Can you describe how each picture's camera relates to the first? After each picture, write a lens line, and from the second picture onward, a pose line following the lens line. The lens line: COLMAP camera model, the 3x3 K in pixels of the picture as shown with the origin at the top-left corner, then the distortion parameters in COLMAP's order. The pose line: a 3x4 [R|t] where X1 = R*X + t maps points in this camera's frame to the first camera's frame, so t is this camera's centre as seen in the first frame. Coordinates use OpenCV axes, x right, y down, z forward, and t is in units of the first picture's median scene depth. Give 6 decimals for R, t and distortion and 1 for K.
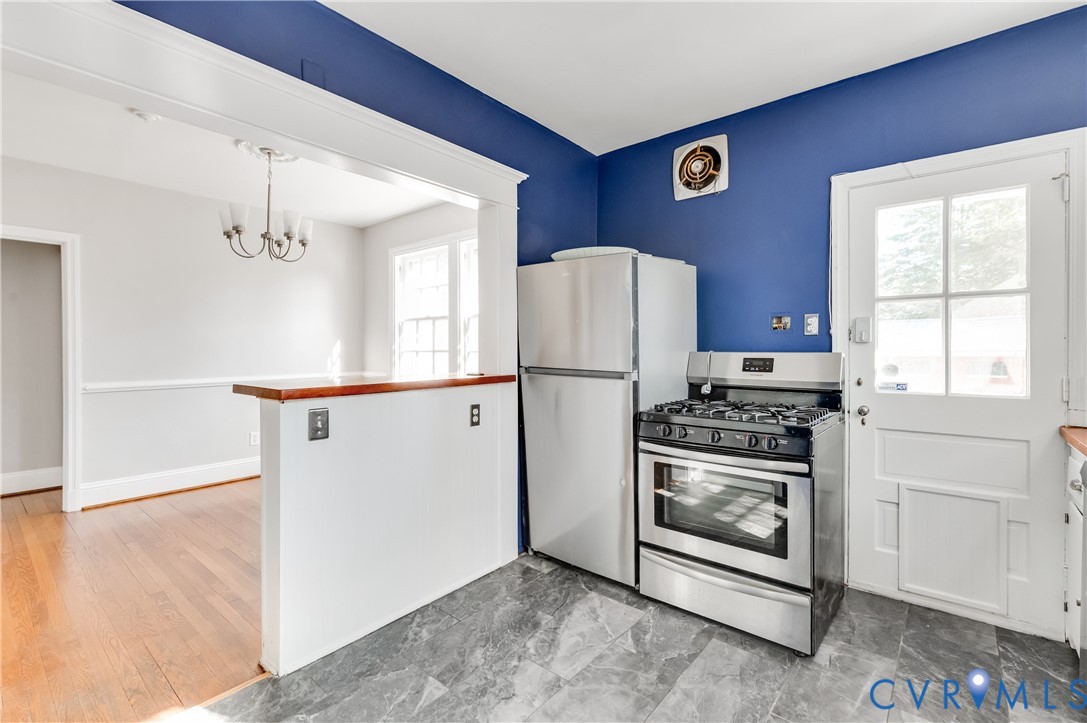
lens RADIAL K [[496.5, 0, 539.9], [0, 496.5, 351.2], [0, 0, 1]] dist [0.011540, -0.003939]
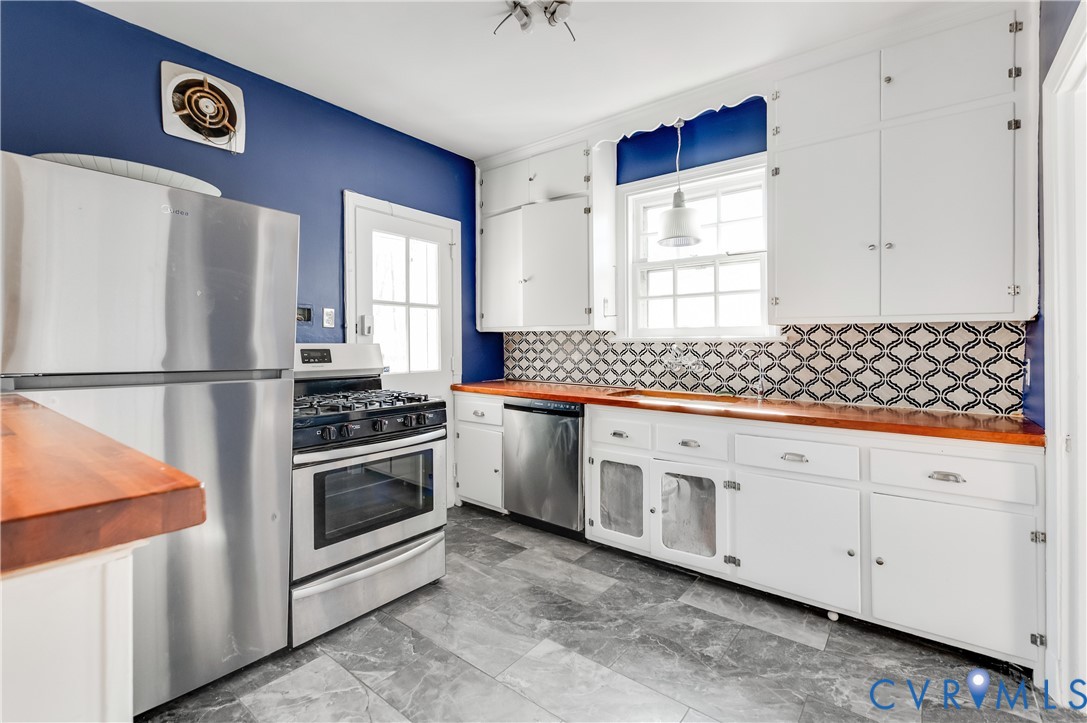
lens RADIAL K [[496.5, 0, 539.3], [0, 496.5, 339.2], [0, 0, 1]] dist [0.011540, -0.003939]
pose [[-0.044755, 0.007307, 0.998971, -0.602779], [0.003764, 0.999967, -0.007146, 0.002877], [-0.998991, 0.003441, -0.044781, 0.634180]]
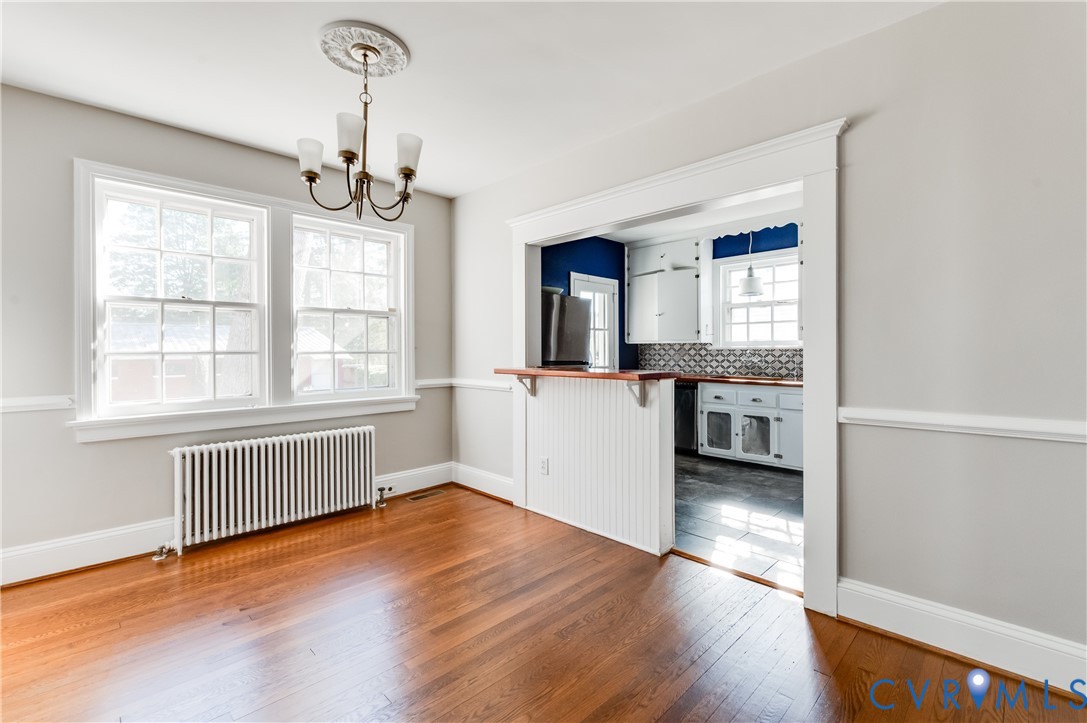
lens RADIAL K [[496.5, 0, 543.0], [0, 496.5, 354.0], [0, 0, 1]] dist [0.011540, -0.003939]
pose [[0.065374, -0.006632, 0.997839, -1.703251], [0.007605, 0.999952, 0.006147, 0.003088], [-0.997832, 0.007187, 0.065421, 1.025745]]
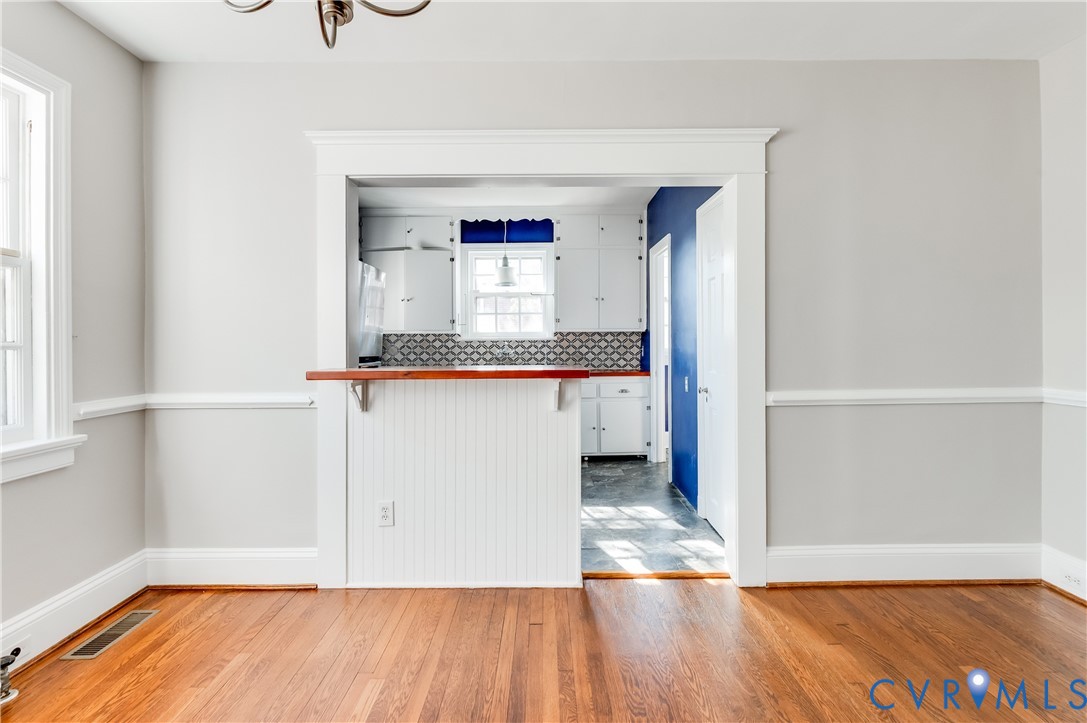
lens RADIAL K [[496.5, 0, 564.1], [0, 496.5, 344.1], [0, 0, 1]] dist [0.011540, -0.003939]
pose [[-0.678522, -0.000398, 0.734580, -1.189013], [0.009464, 0.999912, 0.009283, 0.000914], [-0.734519, 0.013251, -0.678459, 1.541639]]
